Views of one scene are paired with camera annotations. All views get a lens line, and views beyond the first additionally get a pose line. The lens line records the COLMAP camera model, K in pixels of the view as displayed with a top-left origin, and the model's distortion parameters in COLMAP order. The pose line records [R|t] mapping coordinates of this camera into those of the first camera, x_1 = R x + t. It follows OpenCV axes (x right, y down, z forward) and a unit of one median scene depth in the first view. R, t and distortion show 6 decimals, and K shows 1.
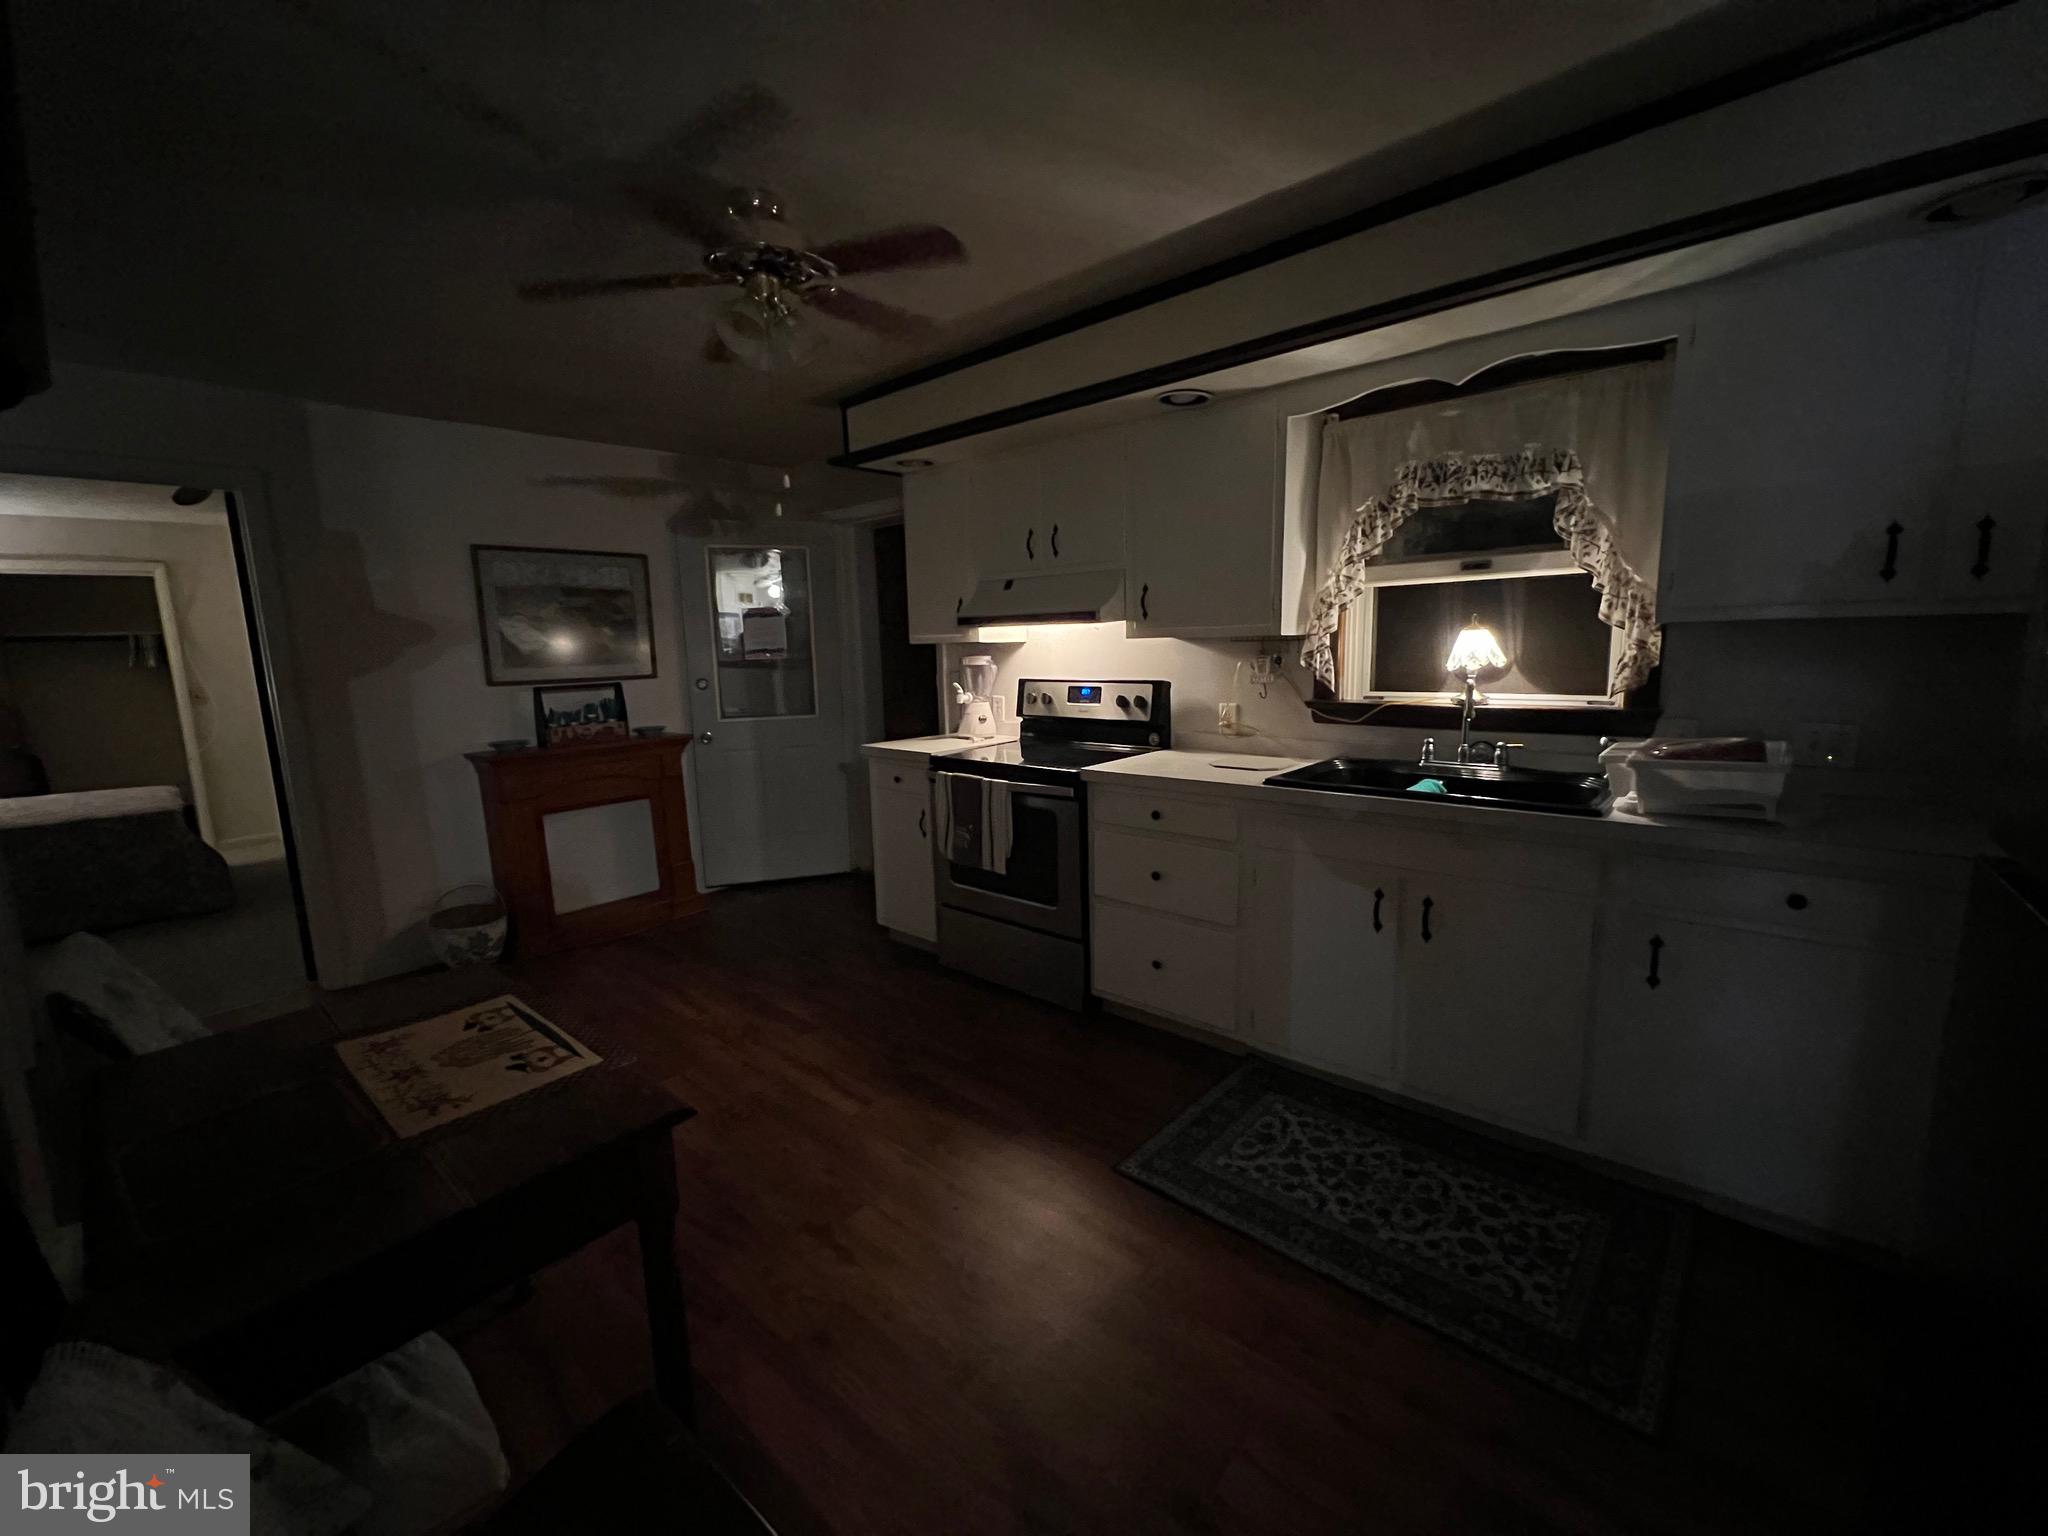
lens RADIAL K [[812.6, 0, 1027.6], [0, 812.6, 774.4], [0, 0, 1]] dist [0.000635, 0.000264]
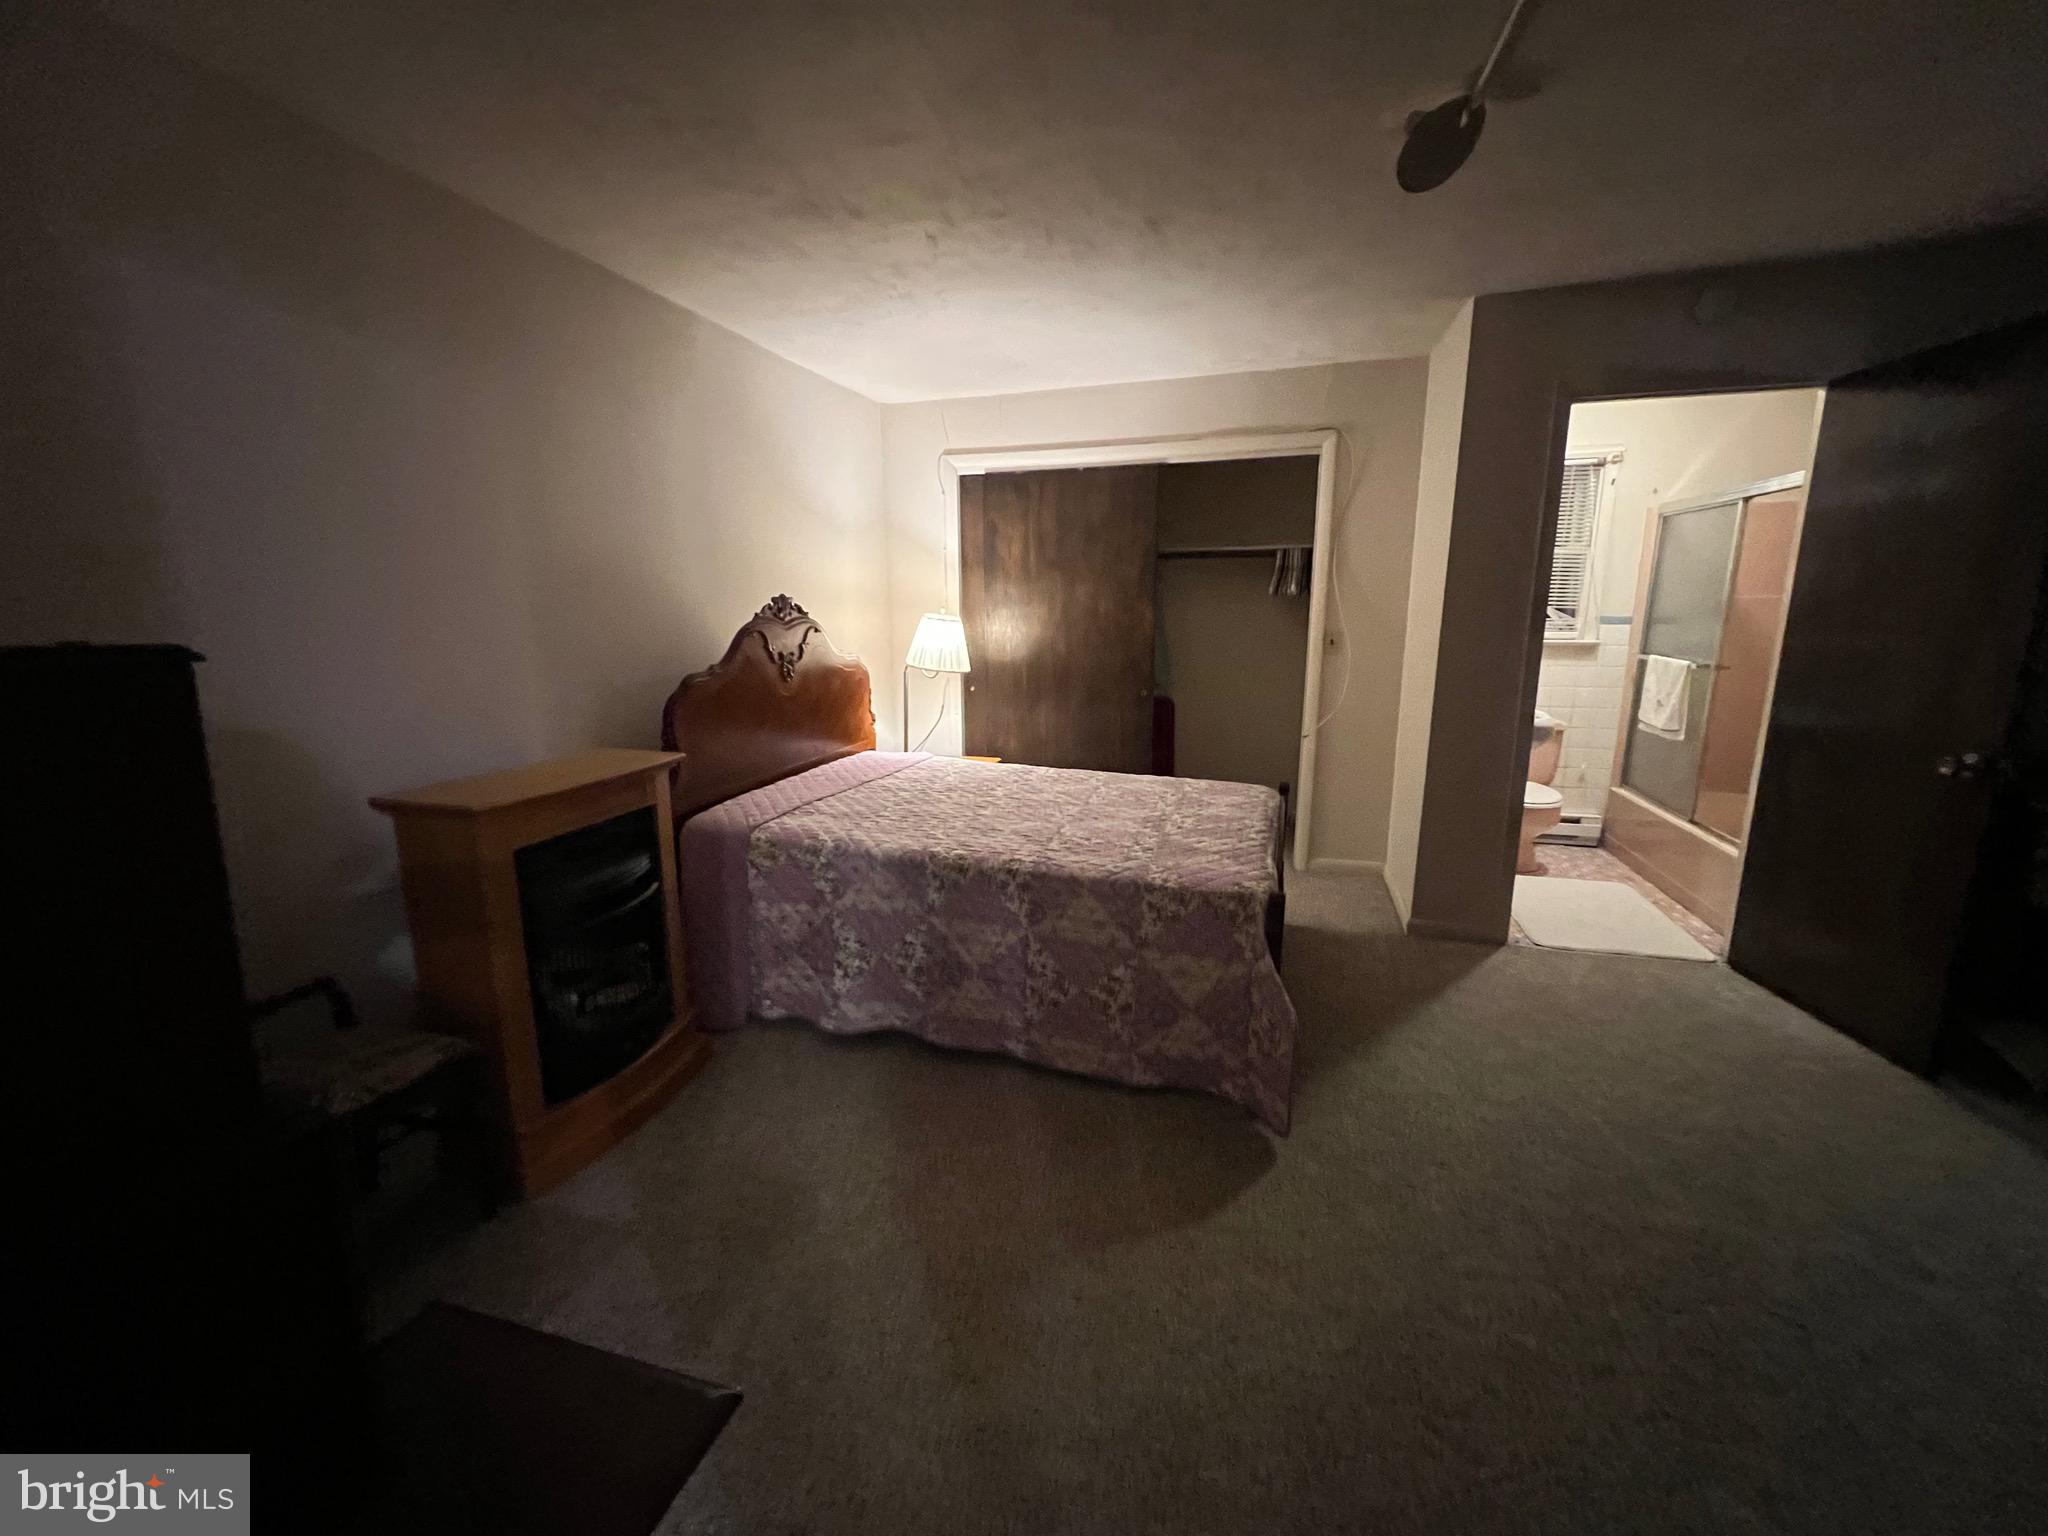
lens RADIAL K [[824.3, 0, 1022.4], [0, 824.3, 776.4], [0, 0, 1]] dist [-0.000260, 0.000673]
pose [[0.415045, 0.202851, -0.886899, -0.517680], [-0.141206, 0.977377, 0.157464, -0.059104], [0.898776, 0.059881, 0.434299, 0.498186]]
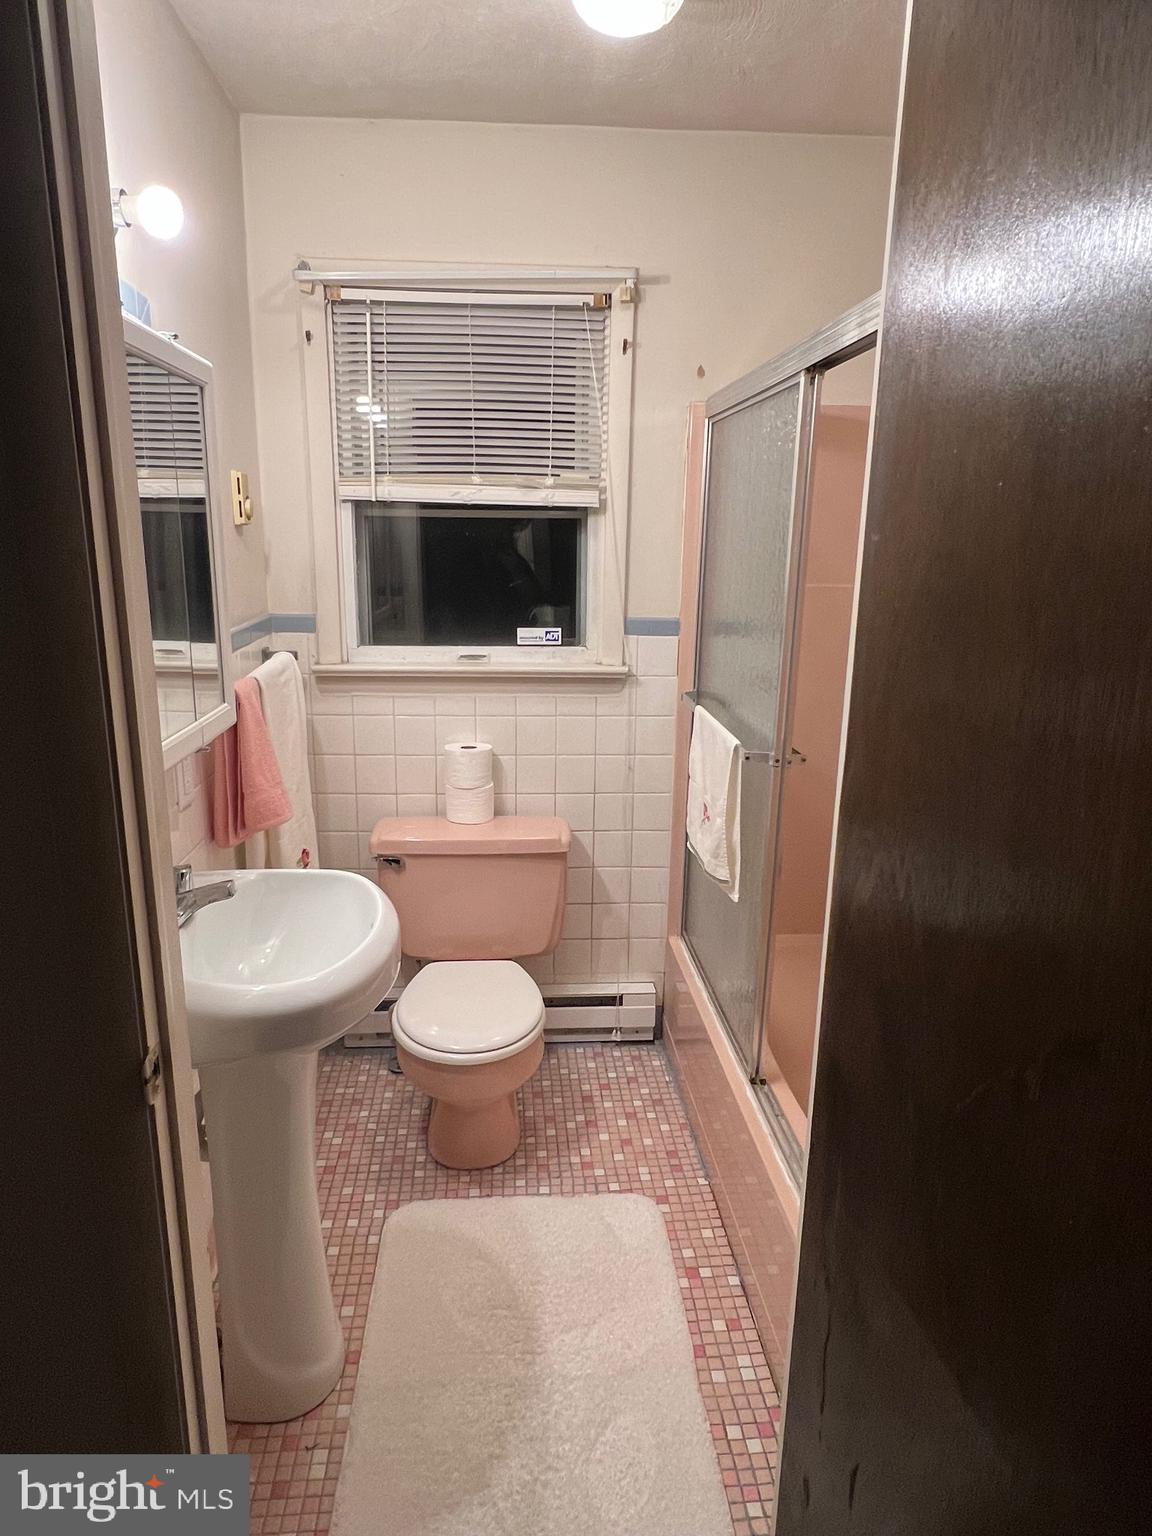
lens RADIAL K [[907.2, 0, 570.8], [0, 907.2, 769.8], [0, 0, 1]] dist [-0.005184, -0.000194]
pose [[0.698342, 0.203688, -0.686170, -0.701231], [-0.144578, 0.979035, 0.143483, -0.141409], [0.701010, -0.000995, 0.713151, 0.948910]]
